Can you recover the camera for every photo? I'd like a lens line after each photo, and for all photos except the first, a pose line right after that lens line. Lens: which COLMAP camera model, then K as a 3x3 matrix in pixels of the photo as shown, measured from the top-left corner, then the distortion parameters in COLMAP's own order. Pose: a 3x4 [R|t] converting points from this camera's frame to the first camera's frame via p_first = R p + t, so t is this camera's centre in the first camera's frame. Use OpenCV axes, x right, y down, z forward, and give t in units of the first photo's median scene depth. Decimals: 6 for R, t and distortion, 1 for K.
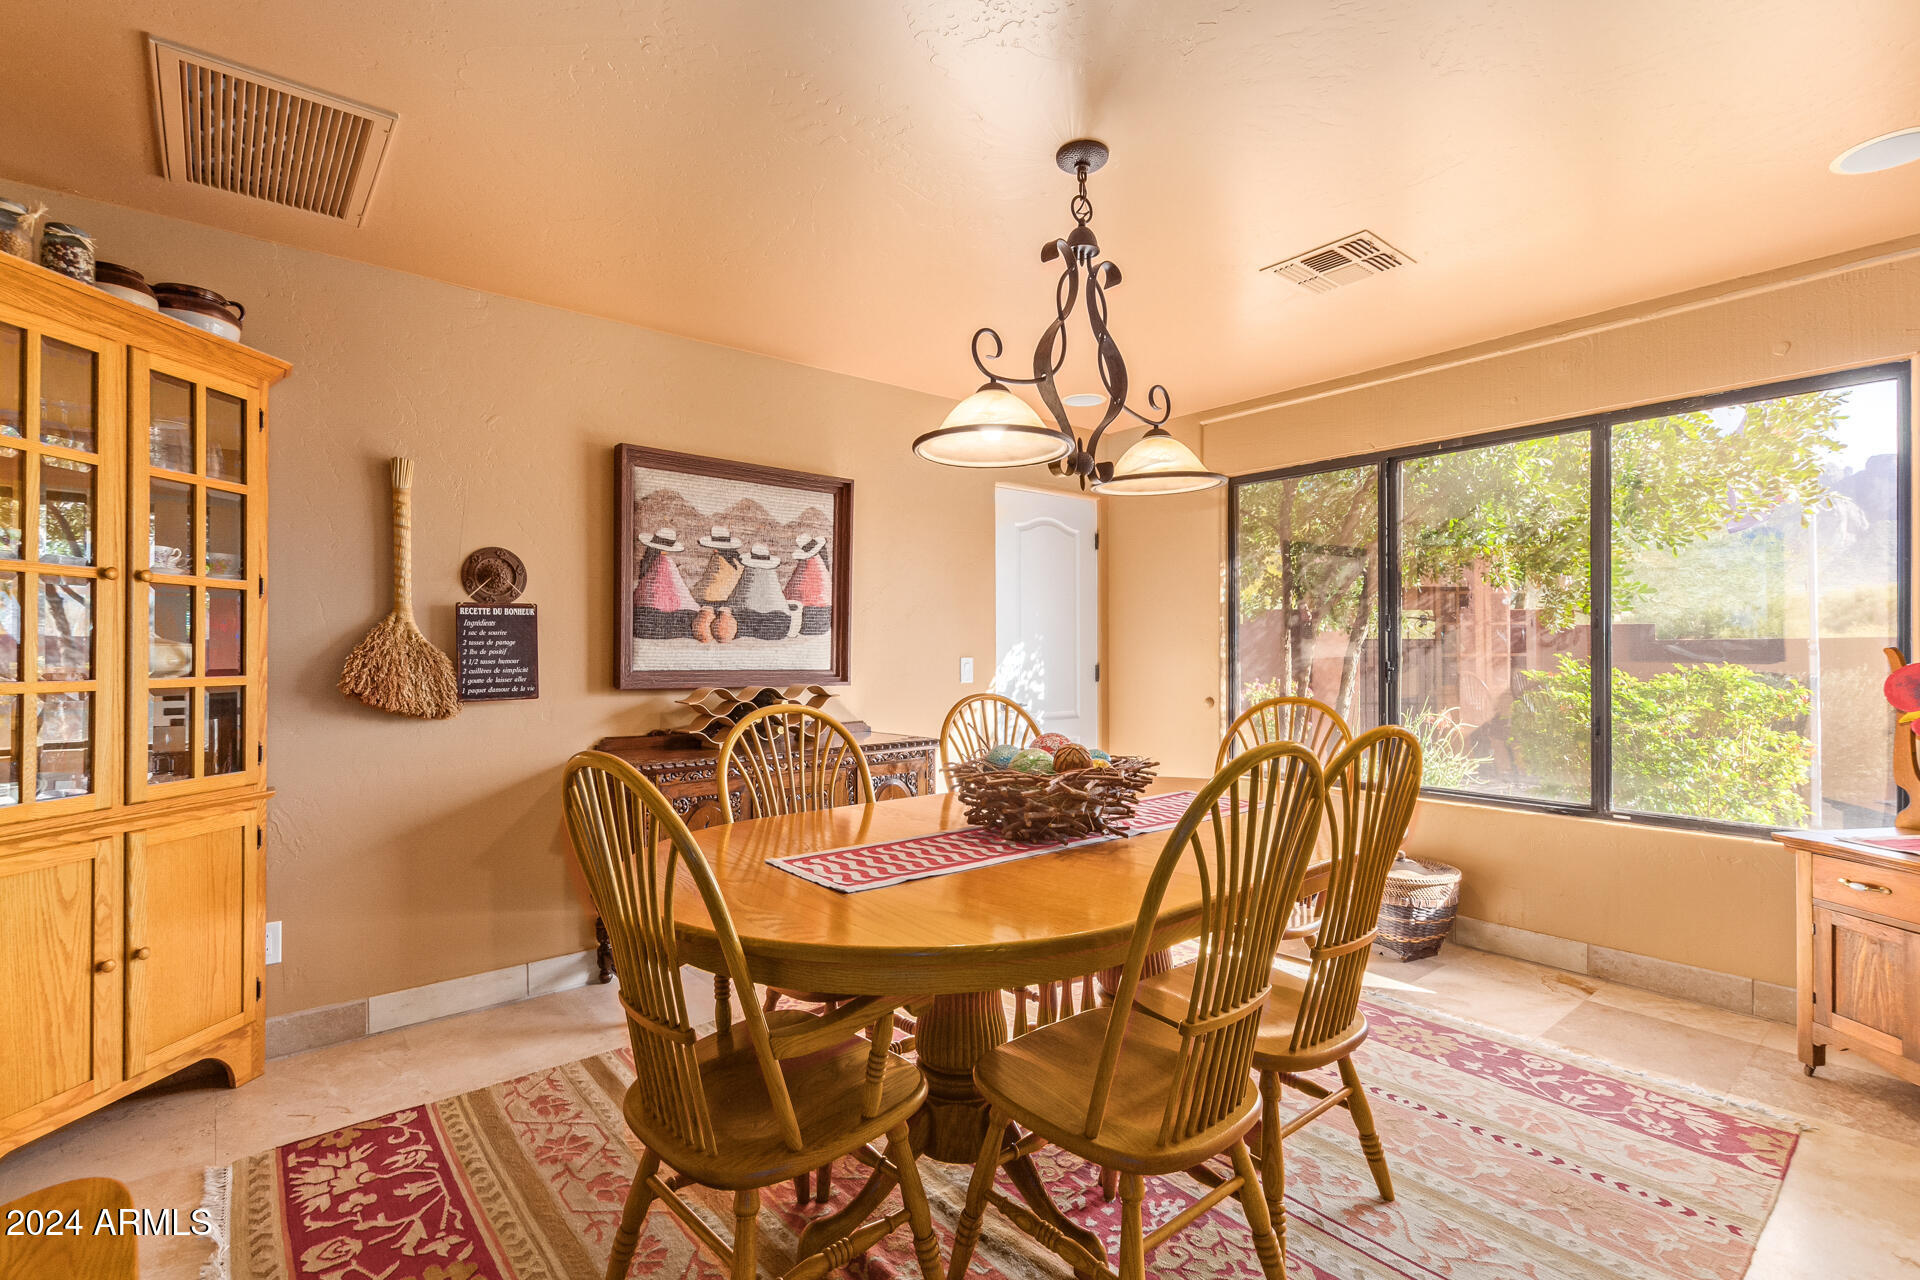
lens RADIAL K [[899.5, 0, 961.8], [0, 899.5, 638.7], [0, 0, 1]] dist [-0.026157, -0.000281]
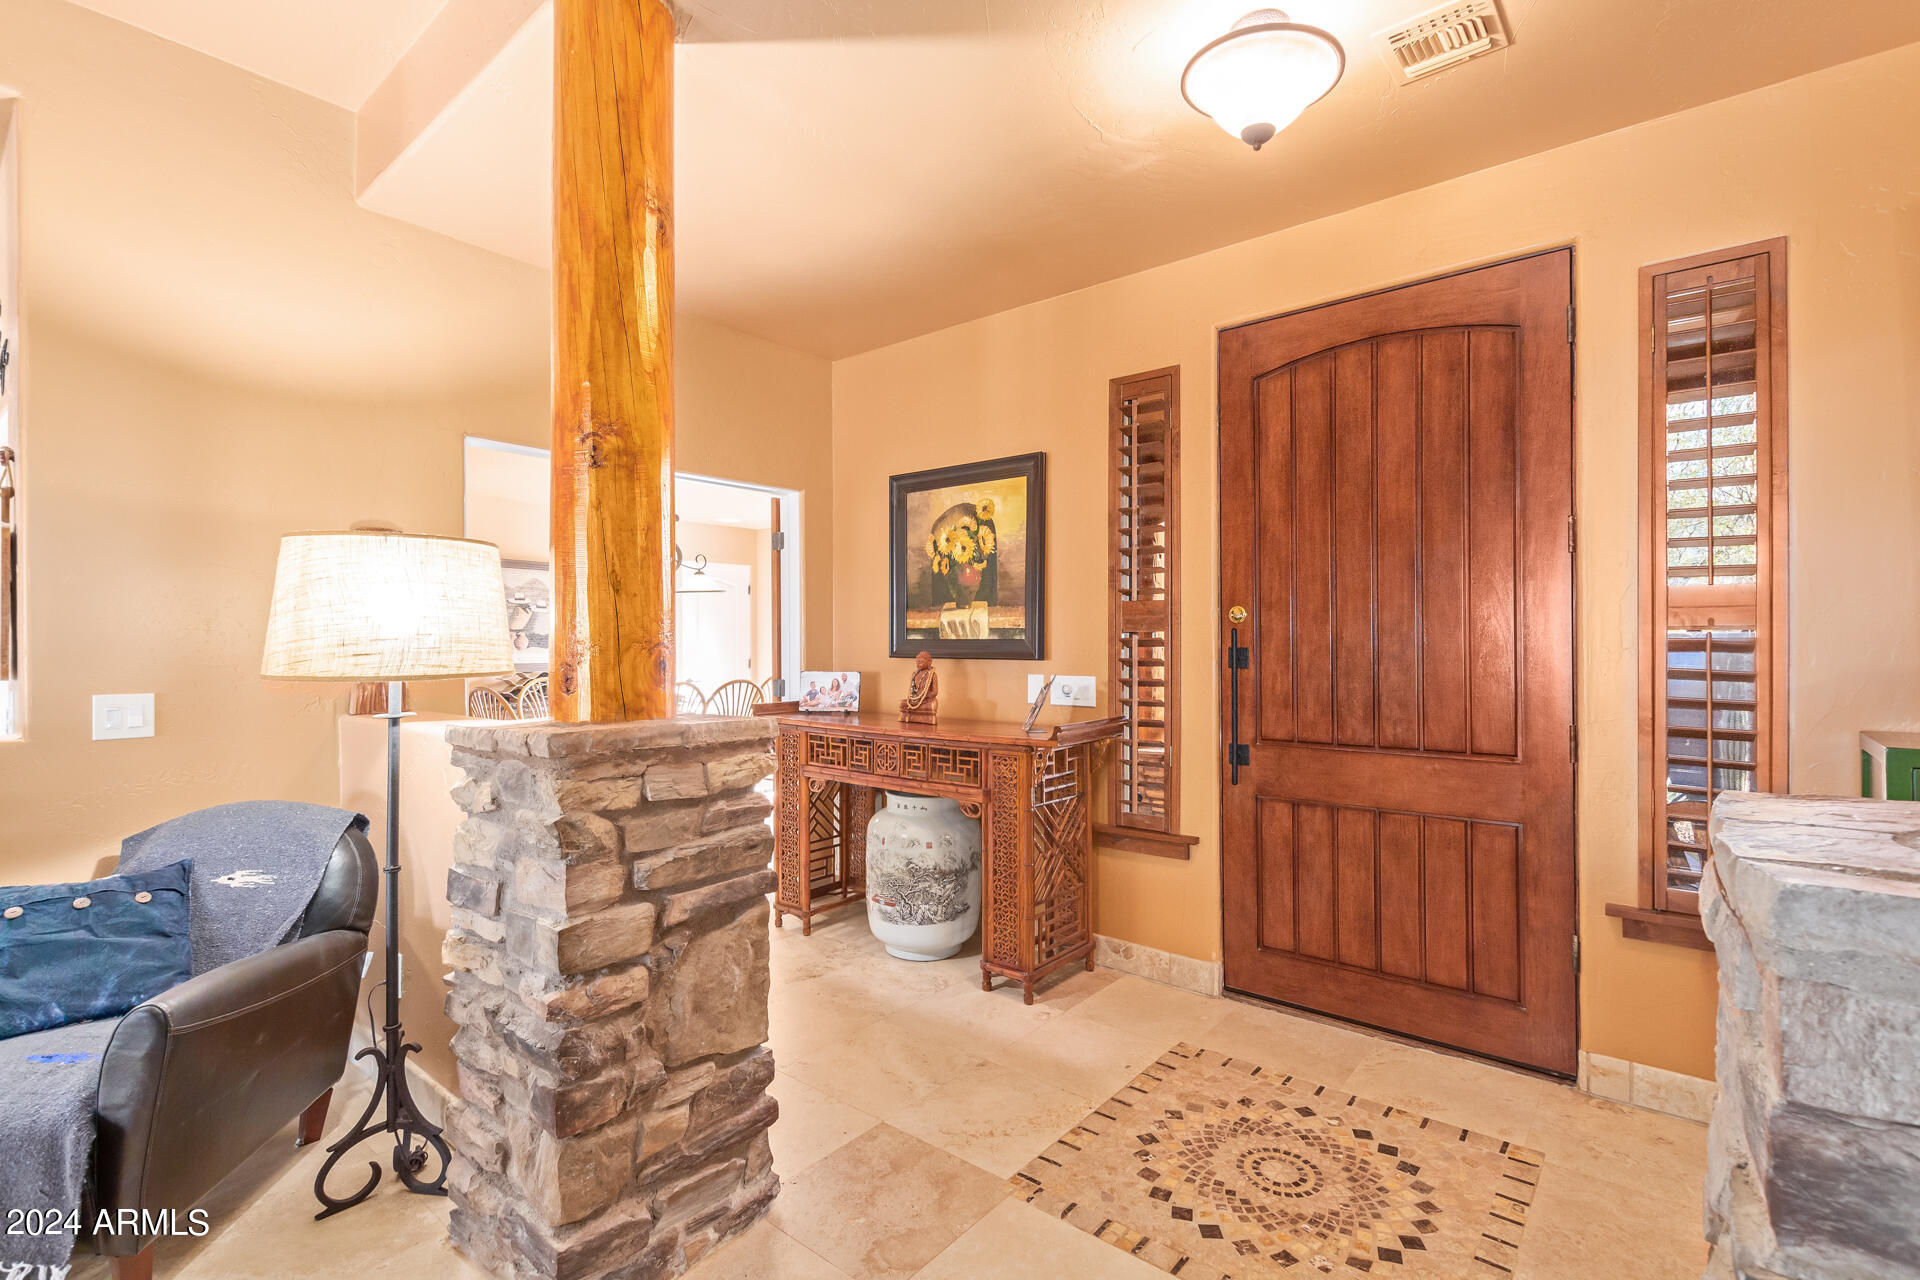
lens RADIAL K [[899.5, 0, 959.5], [0, 899.5, 639.3], [0, 0, 1]] dist [-0.026157, -0.000281]
pose [[0.980813, 0.002809, 0.194930, 0.305539], [-0.004212, 0.999968, 0.006786, -0.037381], [-0.194905, -0.007477, 0.980794, -1.149432]]
